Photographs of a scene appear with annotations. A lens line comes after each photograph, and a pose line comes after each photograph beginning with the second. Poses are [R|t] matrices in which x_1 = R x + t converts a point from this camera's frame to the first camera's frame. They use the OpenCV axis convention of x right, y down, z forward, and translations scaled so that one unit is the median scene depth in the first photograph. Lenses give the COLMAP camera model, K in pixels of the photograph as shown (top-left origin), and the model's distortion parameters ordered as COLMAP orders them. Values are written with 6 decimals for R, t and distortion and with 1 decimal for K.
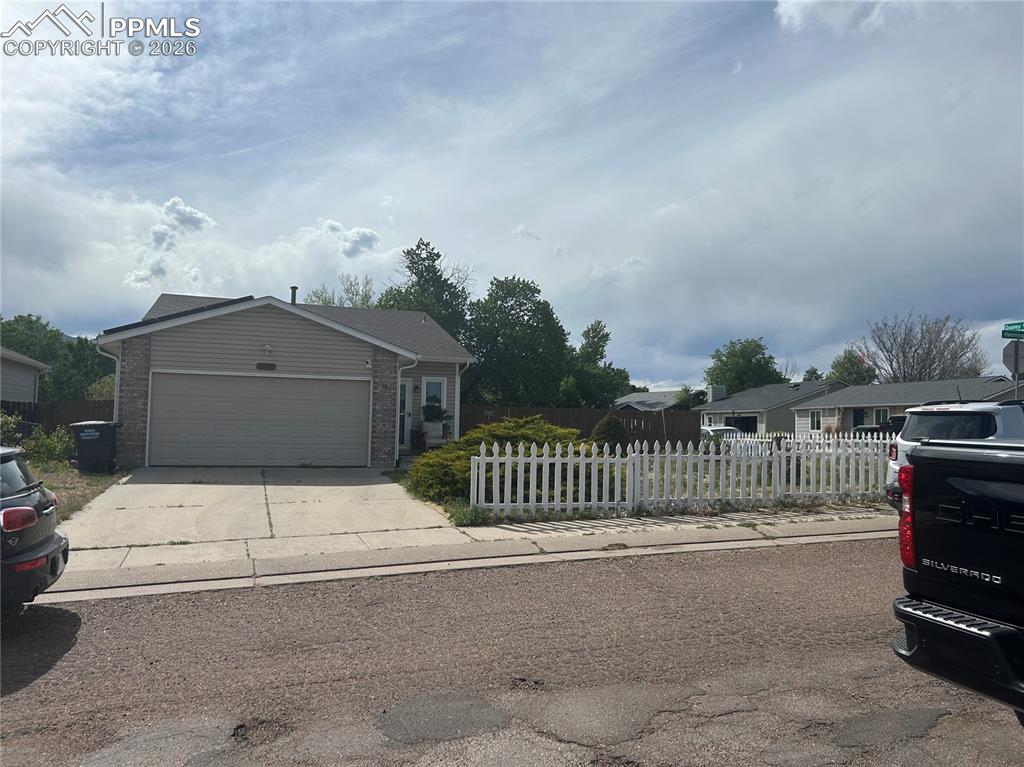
lens RADIAL K [[757.3, 0, 508.8], [0, 757.3, 394.6], [0, 0, 1]] dist [0.002882, -0.008108]
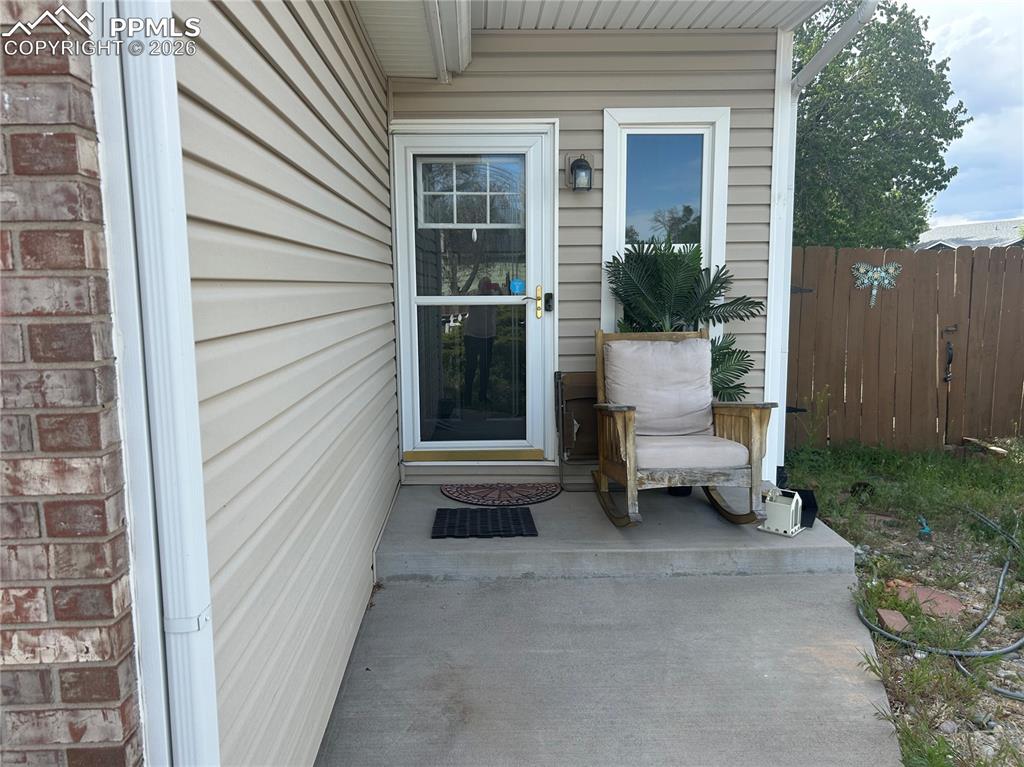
lens RADIAL K [[757.3, 0, 508.8], [0, 757.3, 394.6], [0, 0, 1]] dist [0.002882, -0.008108]
pose [[0.960546, 0.013126, -0.277810, -0.097695], [0.040315, 0.981764, 0.185778, 0.014589], [0.275183, -0.189648, 0.942501, 0.936961]]
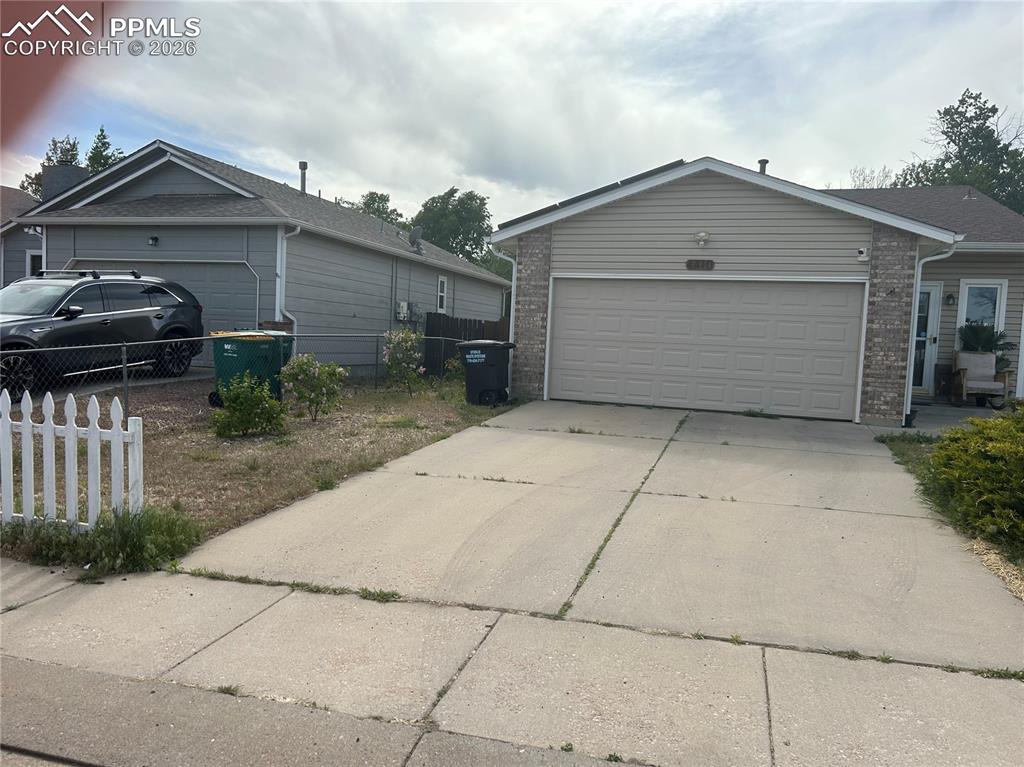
lens RADIAL K [[757.3, 0, 508.8], [0, 757.3, 394.6], [0, 0, 1]] dist [0.002882, -0.008108]
pose [[0.801100, 0.060641, -0.595450, -0.043313], [-0.001397, 0.995041, 0.099456, 0.011044], [0.598528, -0.078842, 0.797212, 0.330233]]
